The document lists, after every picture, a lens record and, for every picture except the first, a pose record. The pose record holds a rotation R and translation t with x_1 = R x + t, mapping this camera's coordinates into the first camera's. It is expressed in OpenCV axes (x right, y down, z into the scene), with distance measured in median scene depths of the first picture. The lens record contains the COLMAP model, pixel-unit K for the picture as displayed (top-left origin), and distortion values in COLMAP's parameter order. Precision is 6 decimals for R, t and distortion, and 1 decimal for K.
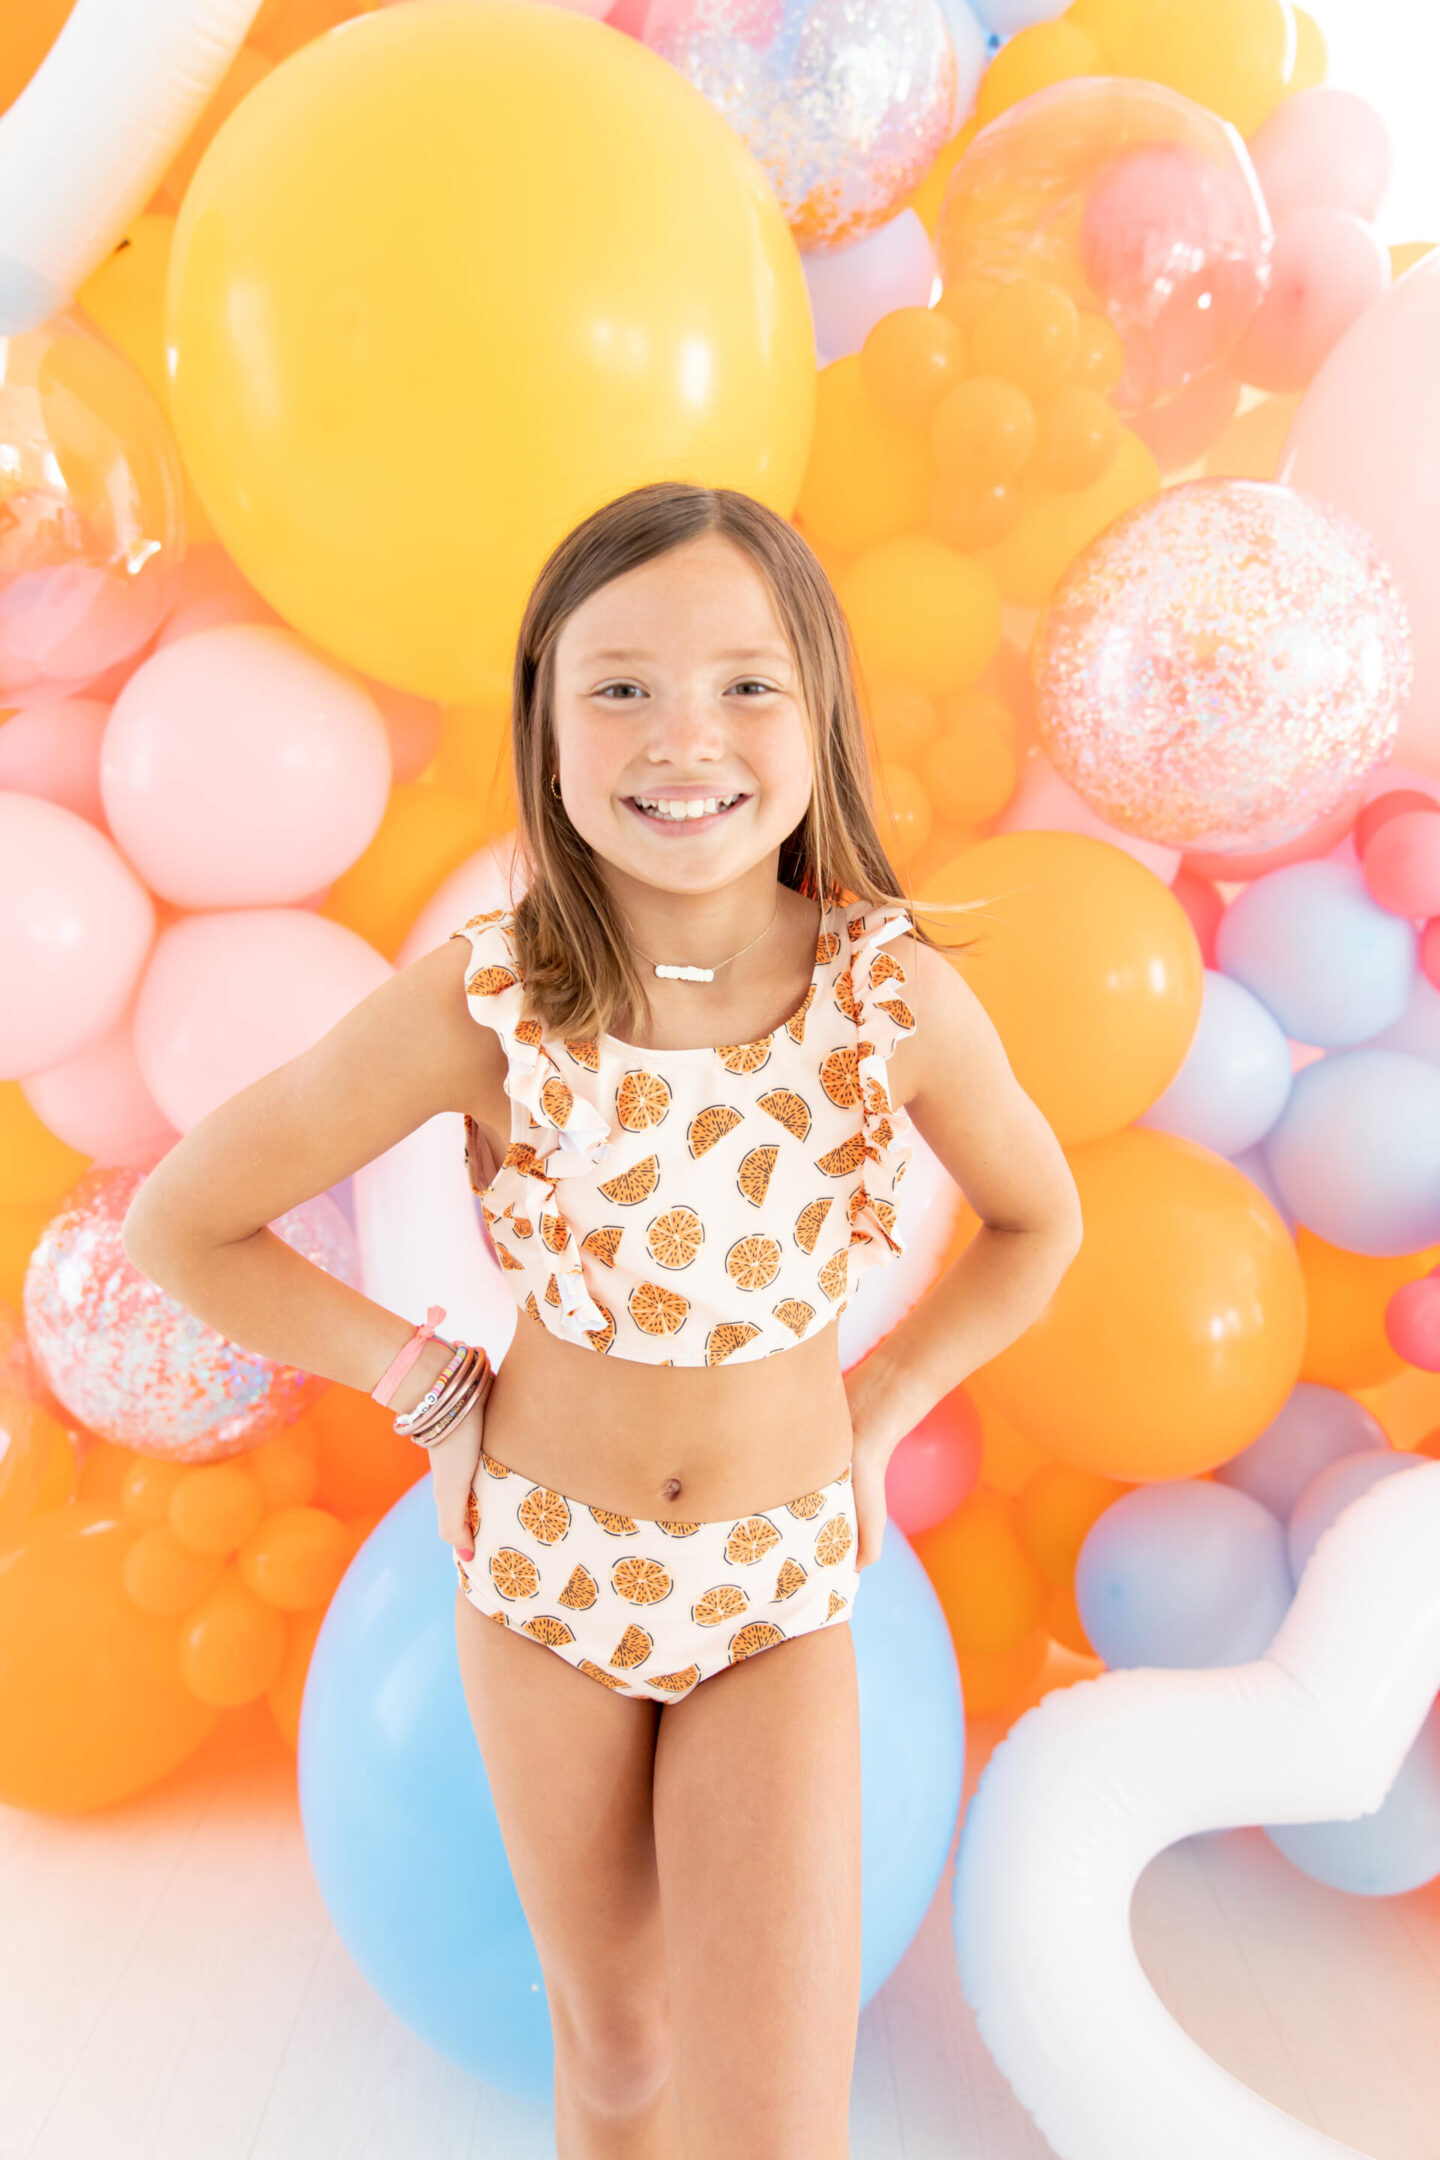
lens RADIAL K [[1572.8, 0, 720.0], [0, 1572.8, 1080.0], [0, 0, 1]] dist [-0.032105, 0.068097]
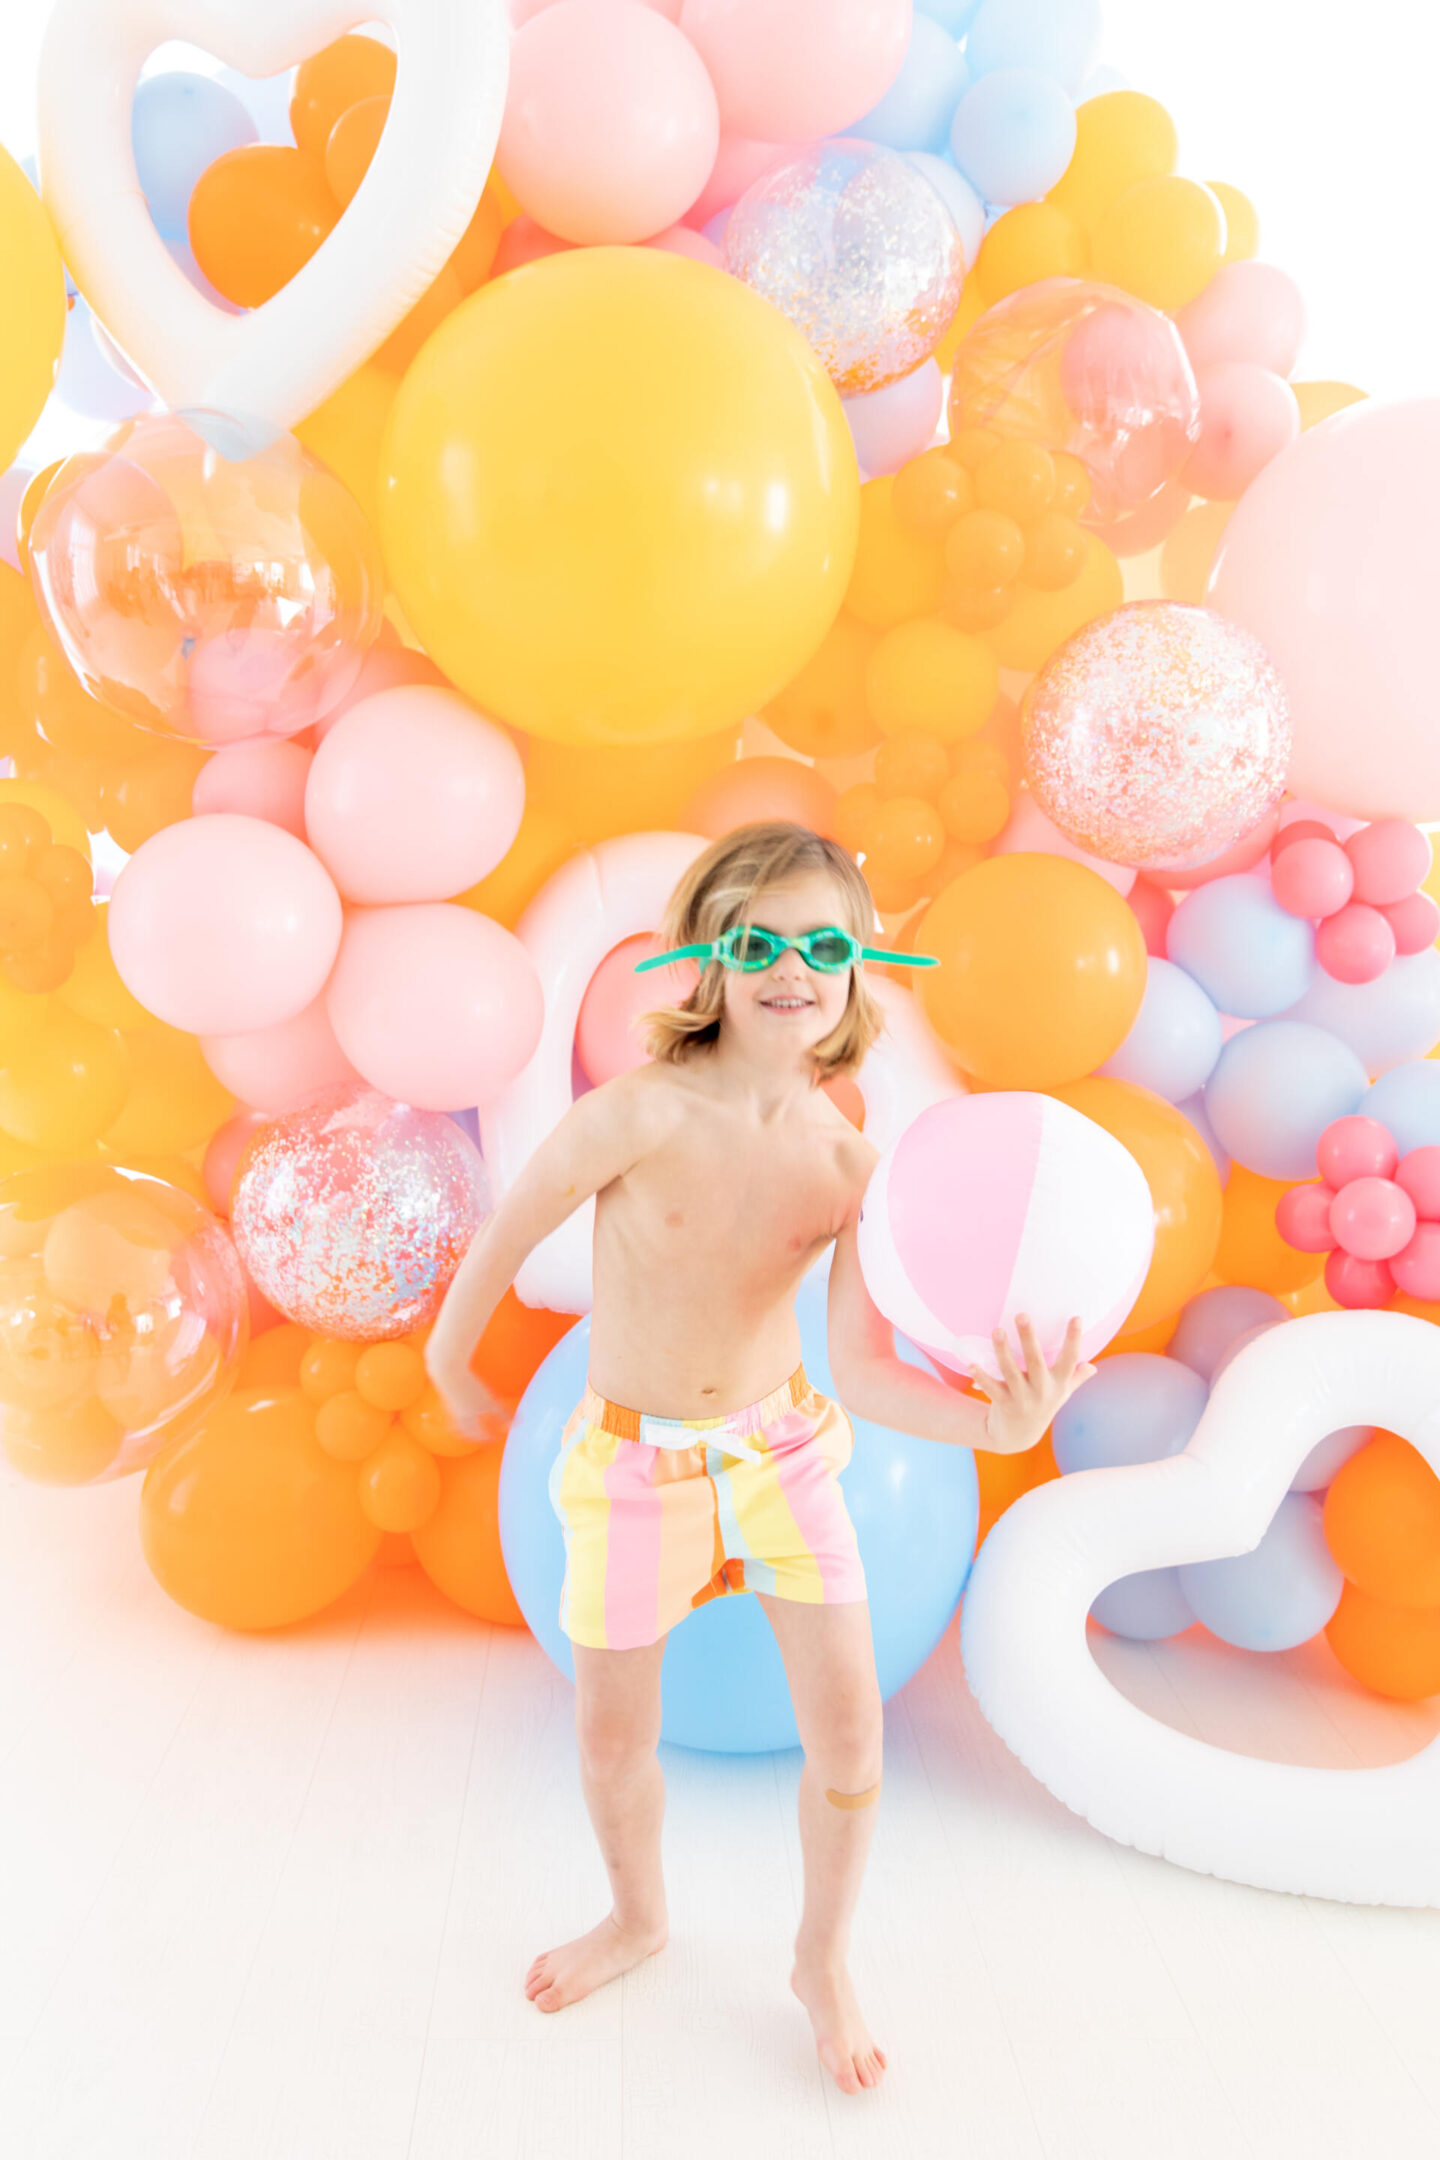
lens RADIAL K [[2016.8, 0, 726.0], [0, 2016.8, 1087.0], [0, 0, 1]] dist [0.014508, -0.012510]
pose [[0.998674, 0.001699, 0.051452, -0.140471], [-0.000822, 0.999854, -0.017073, 0.071284], [-0.051473, 0.017008, 0.998530, -0.697373]]
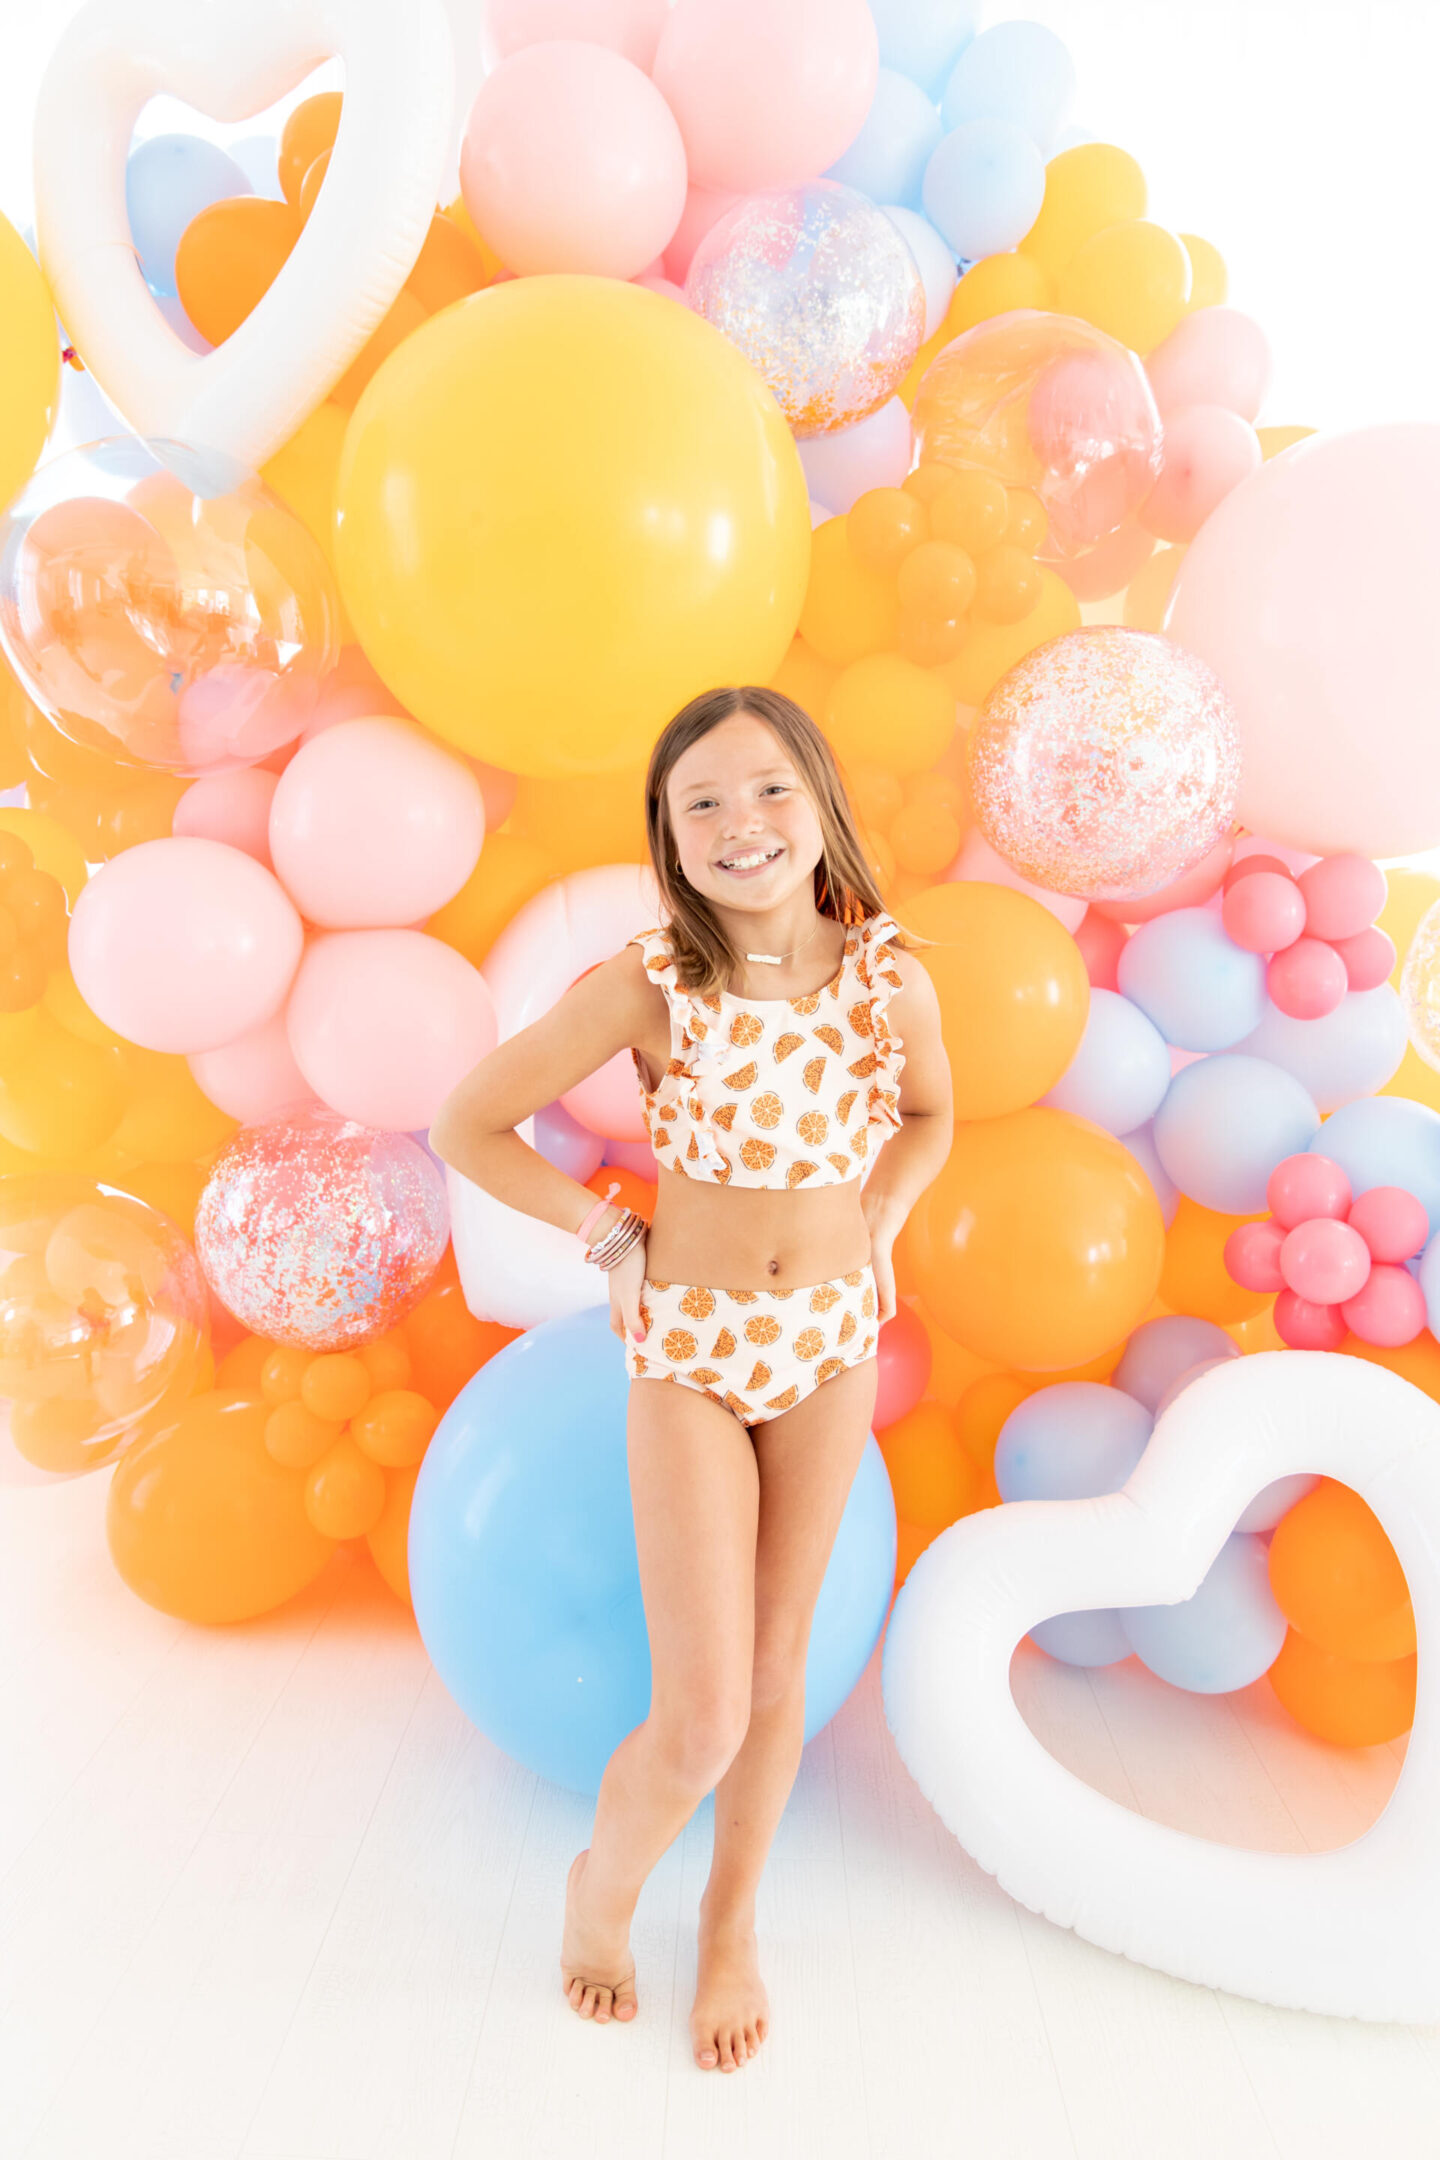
lens RADIAL K [[1572.8, 0, 720.0], [0, 1572.8, 1080.0], [0, 0, 1]] dist [-0.032105, 0.068097]
pose [[0.999529, 0.021193, -0.022193, 0.023264], [-0.021651, 0.999553, -0.020623, 0.040779], [0.021746, 0.021094, 0.999541, -0.327127]]
